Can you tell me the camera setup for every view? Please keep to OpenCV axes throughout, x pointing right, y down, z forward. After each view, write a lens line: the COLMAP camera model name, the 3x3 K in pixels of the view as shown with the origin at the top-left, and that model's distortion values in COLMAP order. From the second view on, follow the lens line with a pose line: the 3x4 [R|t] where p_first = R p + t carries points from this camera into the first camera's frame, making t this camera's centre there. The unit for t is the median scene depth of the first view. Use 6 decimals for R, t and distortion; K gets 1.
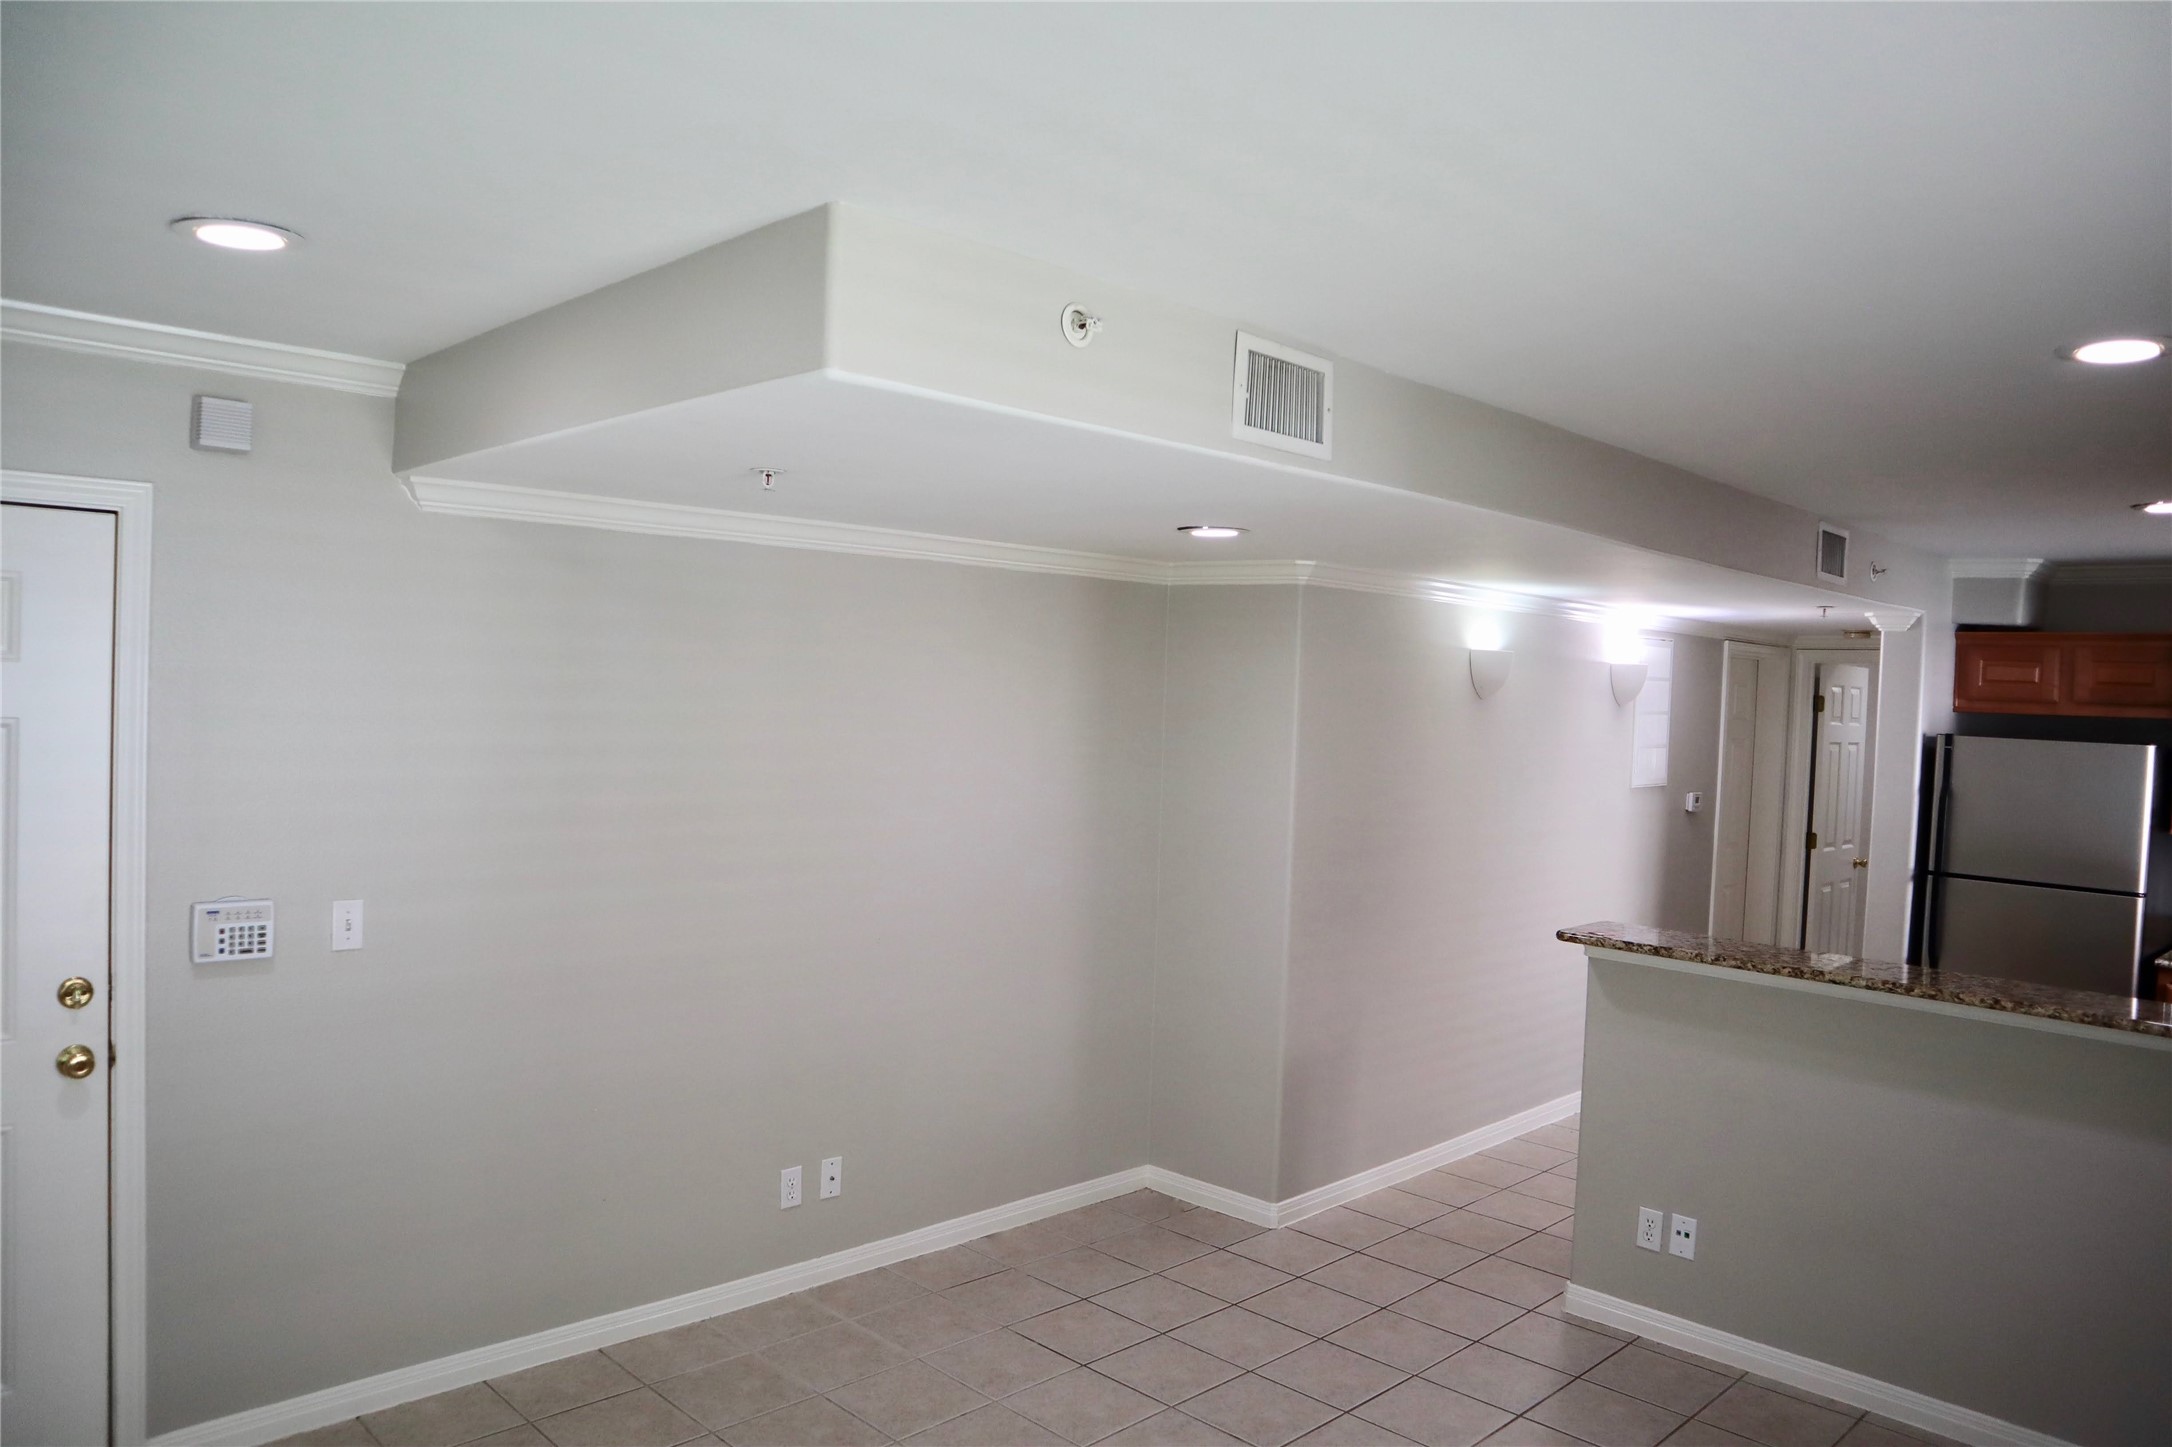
lens RADIAL K [[1495.7, 0, 1082.5], [0, 1495.7, 723.1], [0, 0, 1]] dist [-0.123812, 0.071698]
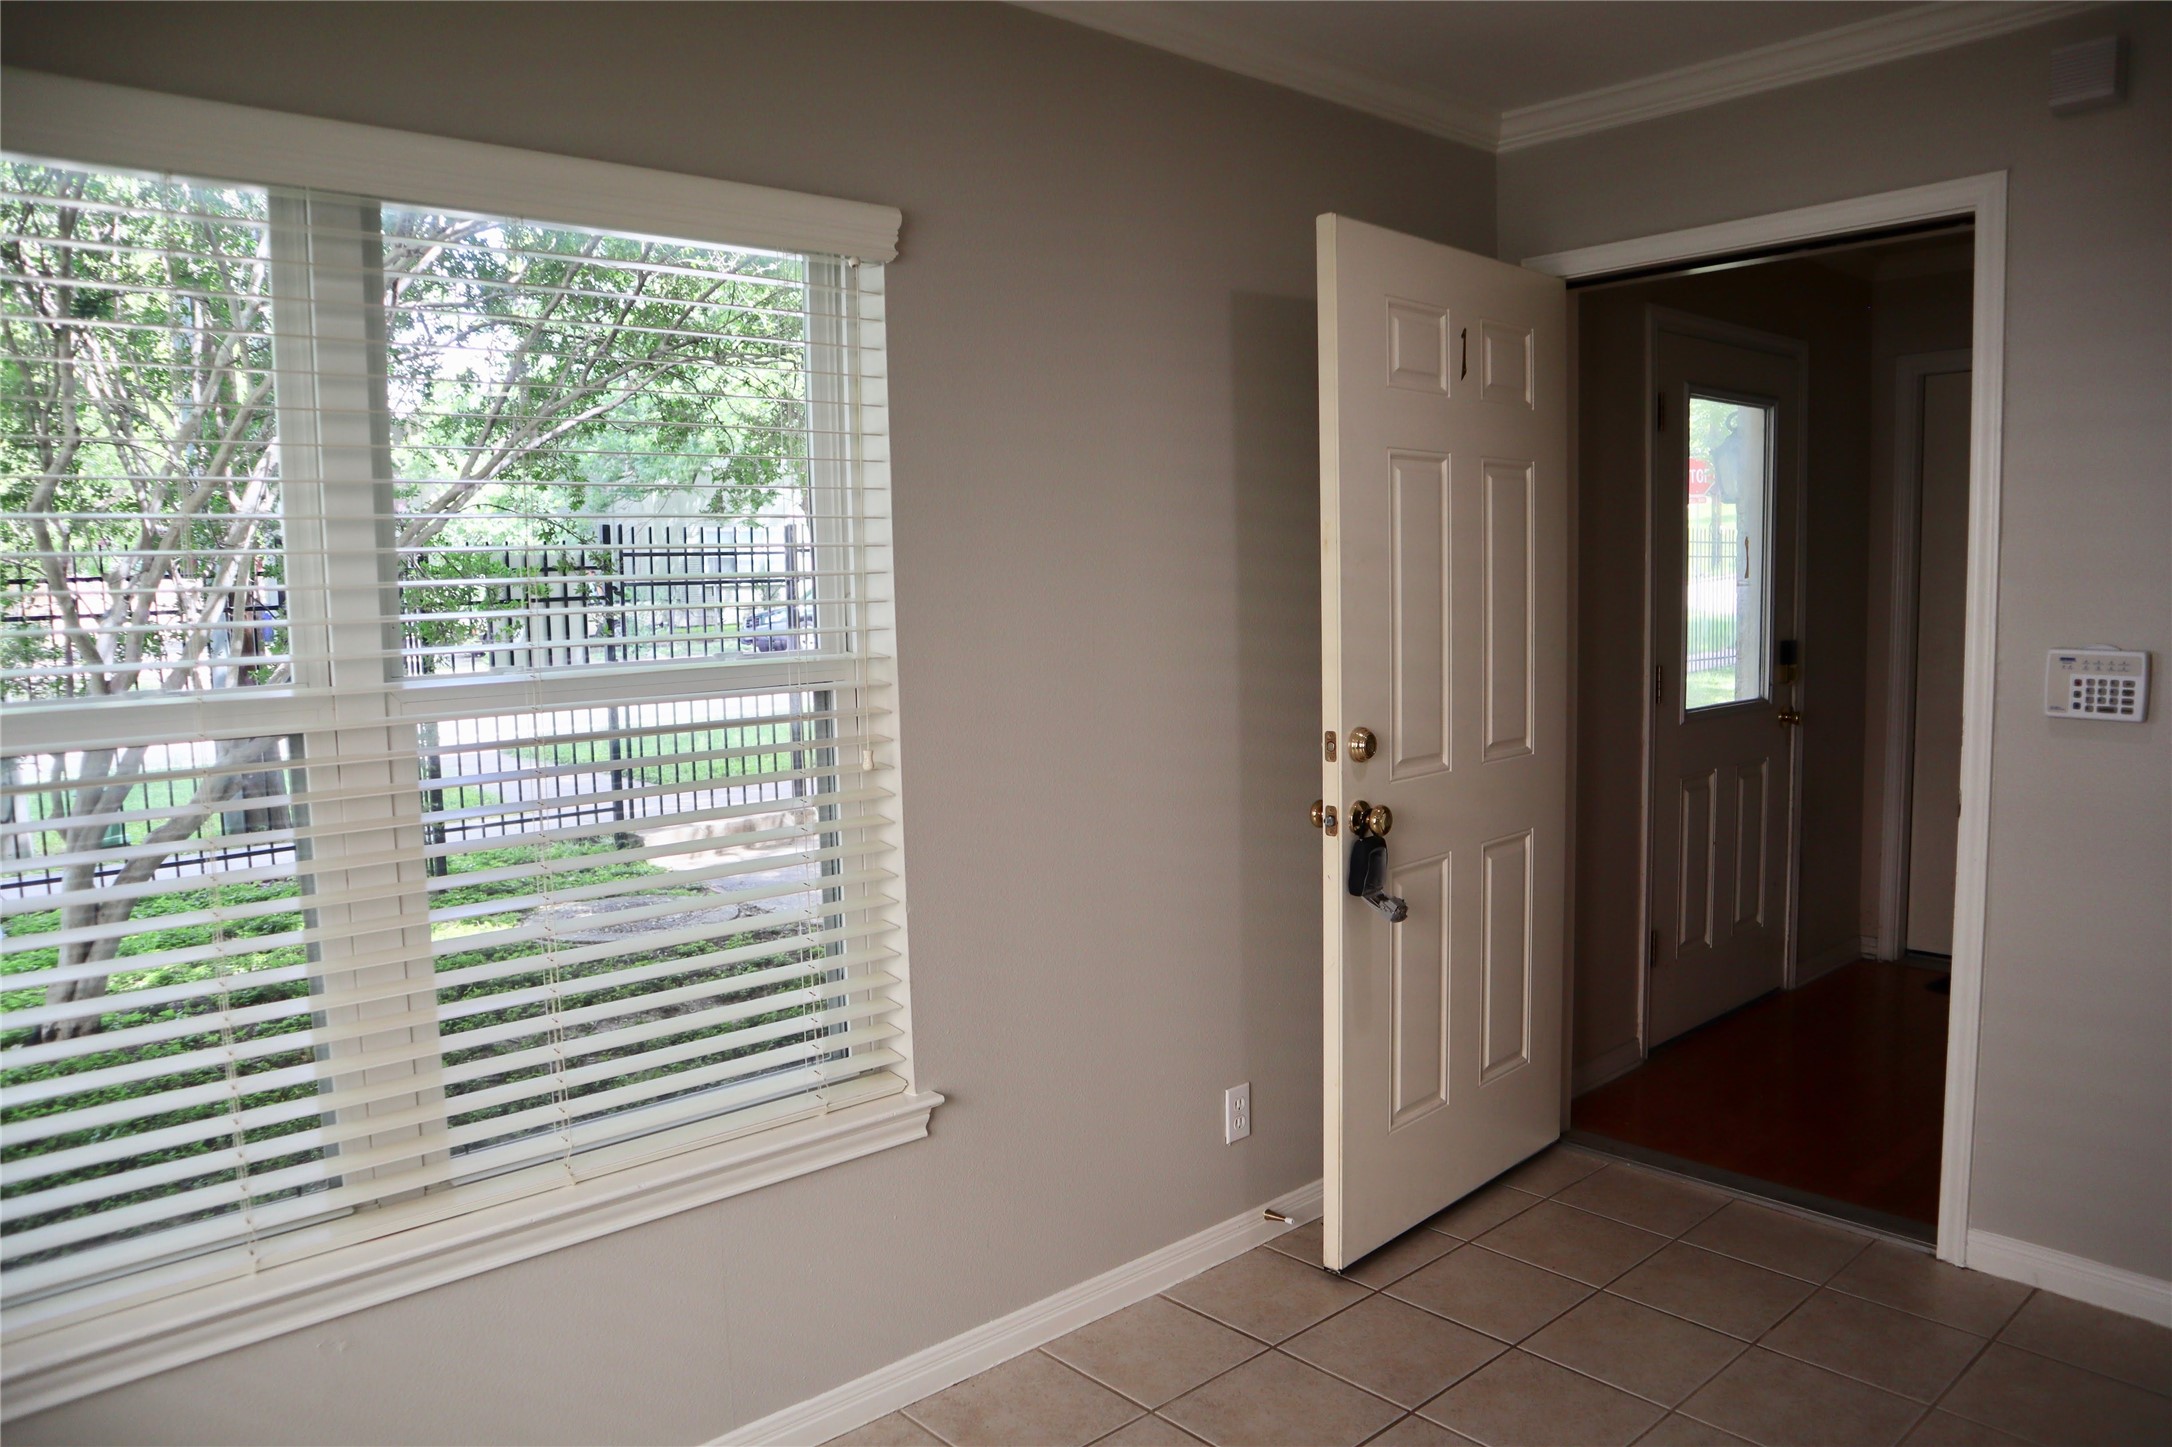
lens RADIAL K [[1495.7, 0, 1082.5], [0, 1495.7, 723.1], [0, 0, 1]] dist [-0.123812, 0.071698]
pose [[-0.040397, 0.053614, -0.997744, 0.196396], [-0.006258, 0.998526, 0.053910, 0.091720], [0.999164, 0.008422, -0.040002, 0.324423]]
